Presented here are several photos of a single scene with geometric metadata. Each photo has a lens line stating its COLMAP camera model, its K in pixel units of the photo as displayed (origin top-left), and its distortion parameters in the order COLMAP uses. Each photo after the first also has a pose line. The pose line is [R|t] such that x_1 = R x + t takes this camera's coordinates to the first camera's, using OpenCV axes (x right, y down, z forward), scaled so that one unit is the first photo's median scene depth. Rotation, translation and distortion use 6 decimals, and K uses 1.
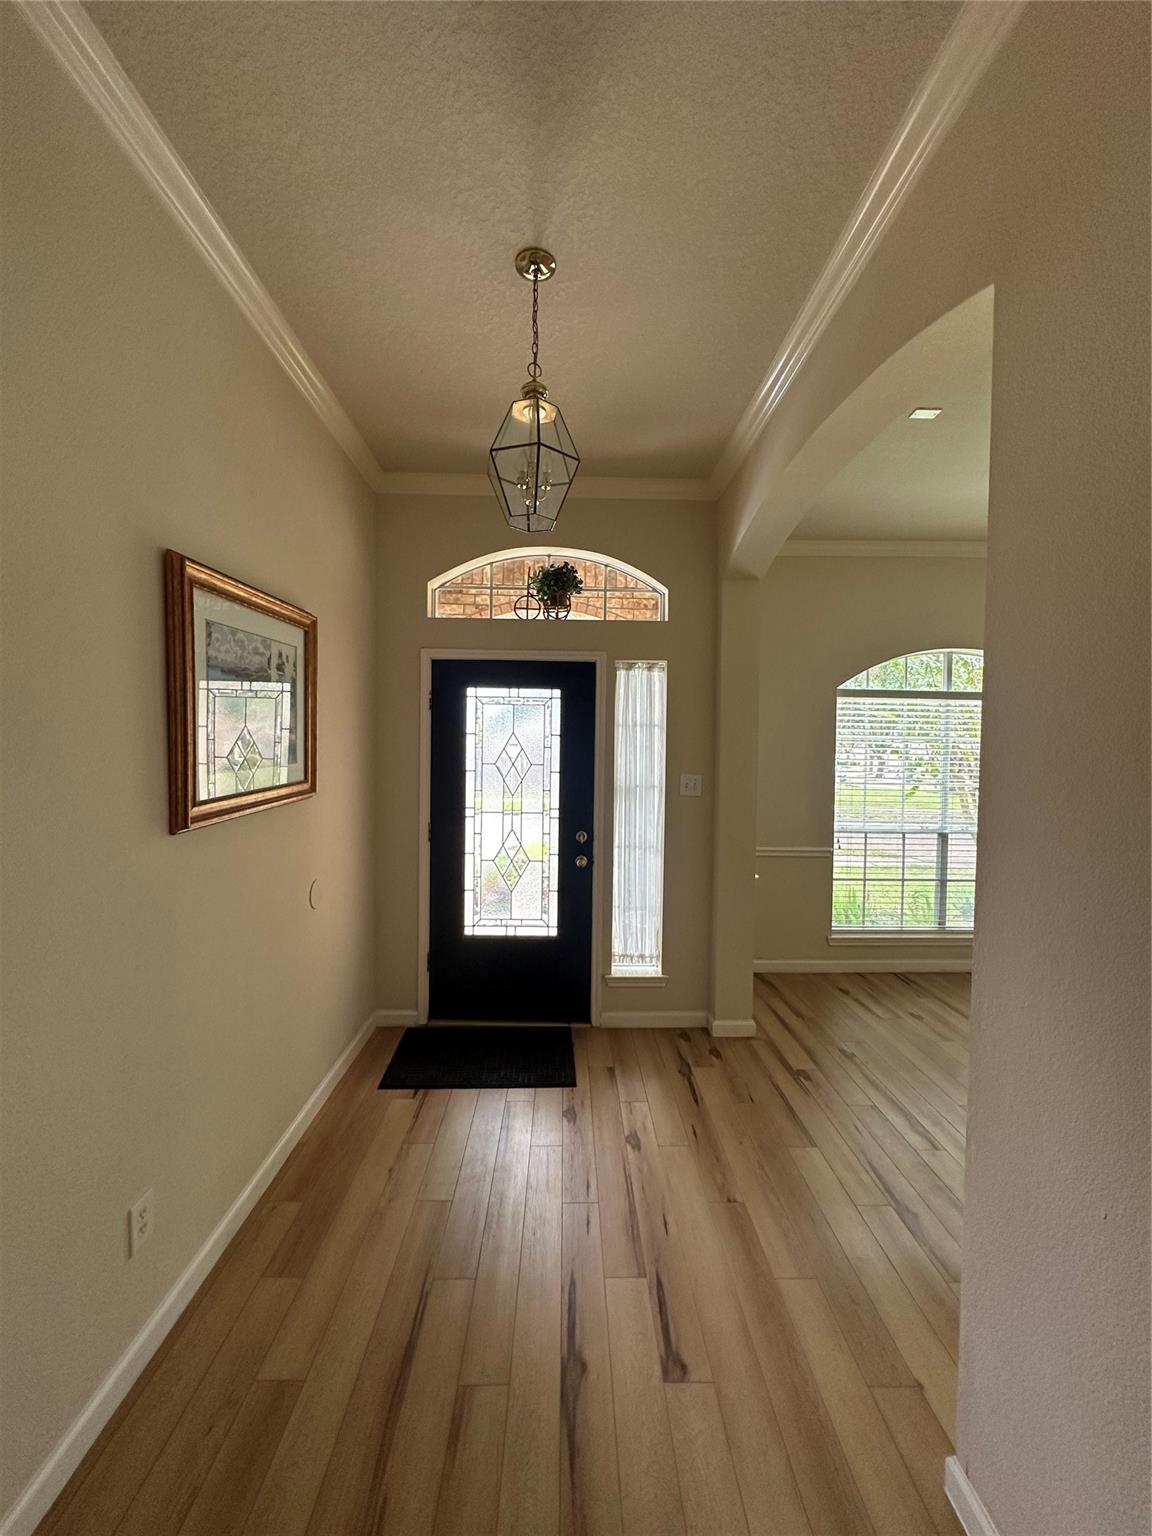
lens RADIAL K [[609.8, 0, 576.0], [0, 609.8, 768.0], [0, 0, 1]] dist [0.000447, 0.000012]
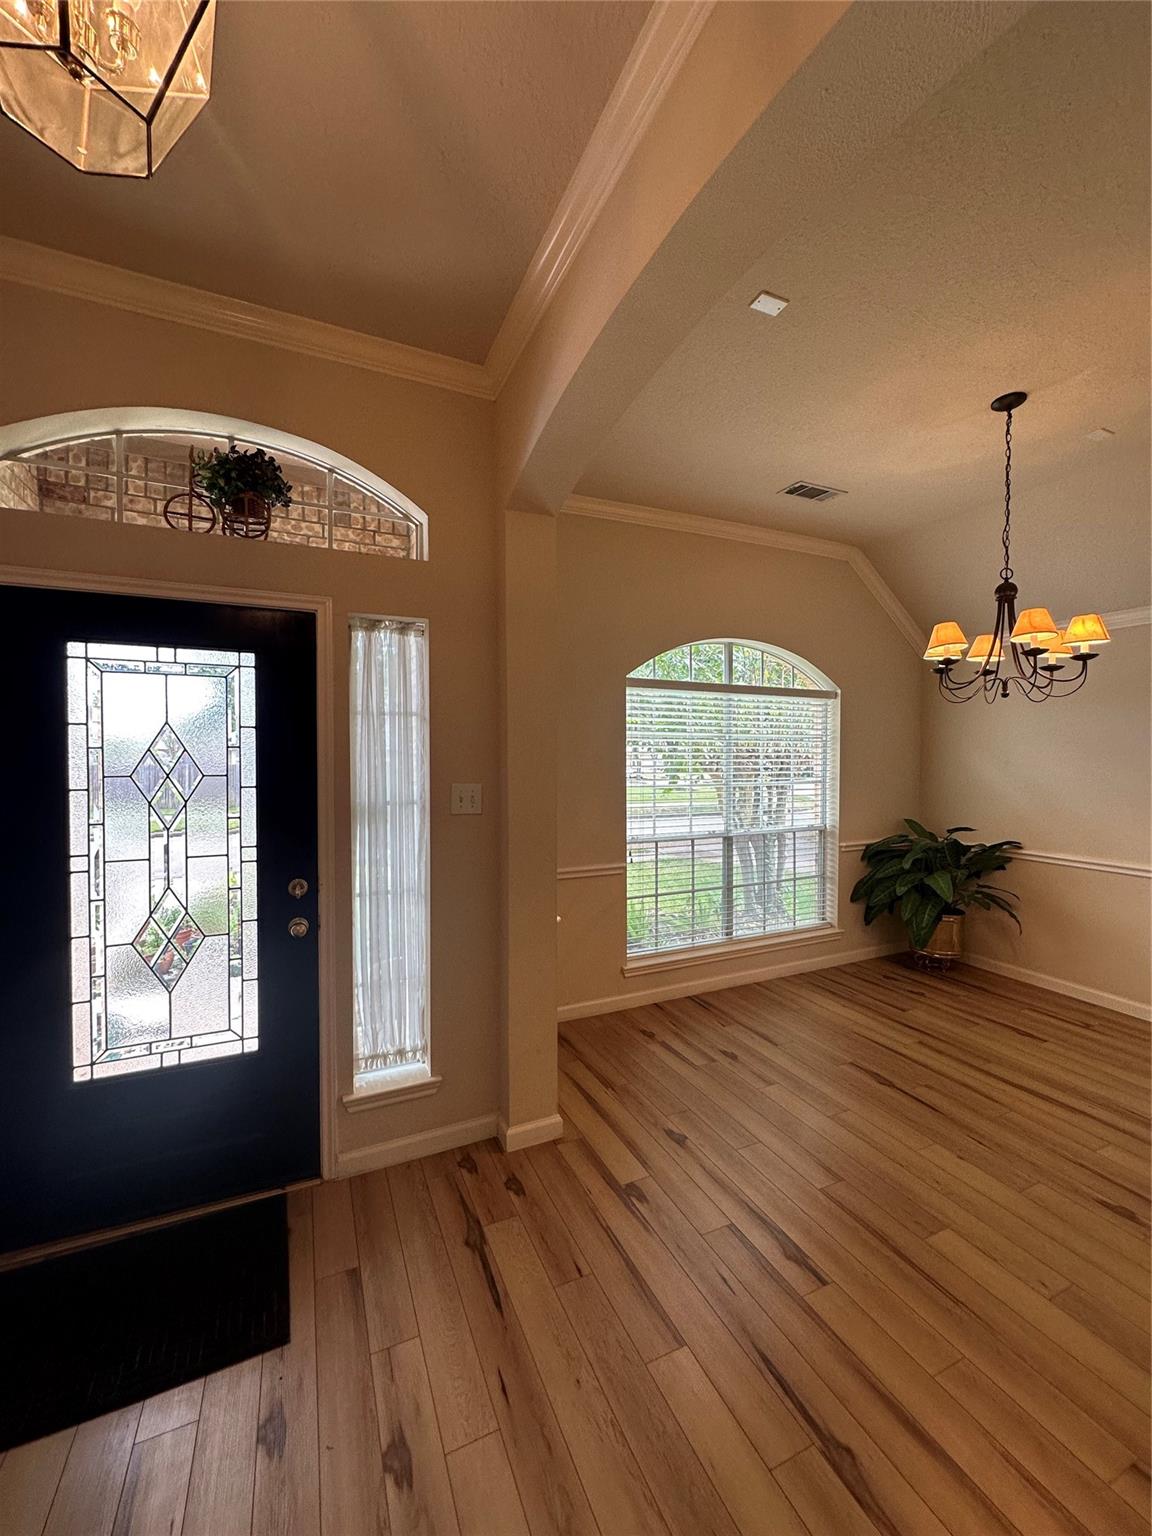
lens RADIAL K [[609.8, 0, 576.0], [0, 609.8, 768.0], [0, 0, 1]] dist [0.000447, 0.000012]
pose [[0.918680, -0.021679, 0.394407, 0.026940], [0.024169, 0.999707, -0.001345, -0.003666], [-0.394262, 0.010768, 0.918935, 0.299785]]
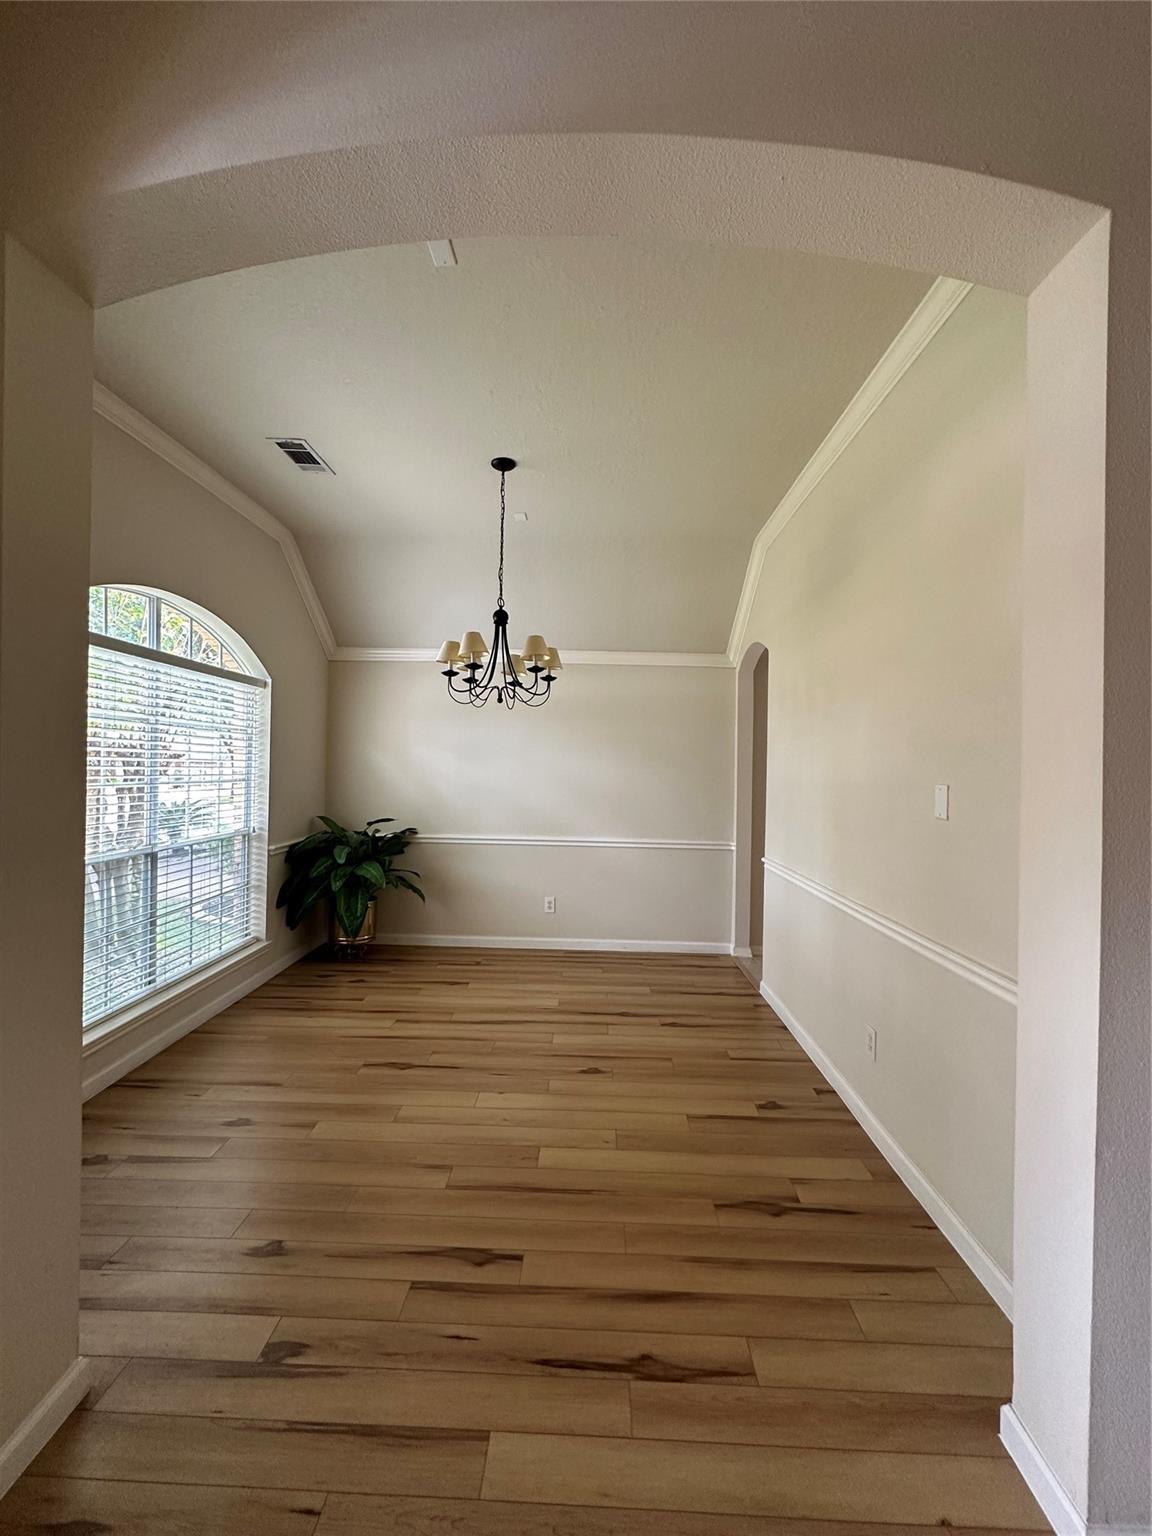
lens RADIAL K [[609.8, 0, 576.0], [0, 609.8, 768.0], [0, 0, 1]] dist [0.000447, 0.000012]
pose [[0.054313, -0.013244, 0.998436, -0.099904], [0.014081, 0.999823, 0.012496, 0.009014], [-0.998425, 0.013380, 0.054490, 0.609932]]
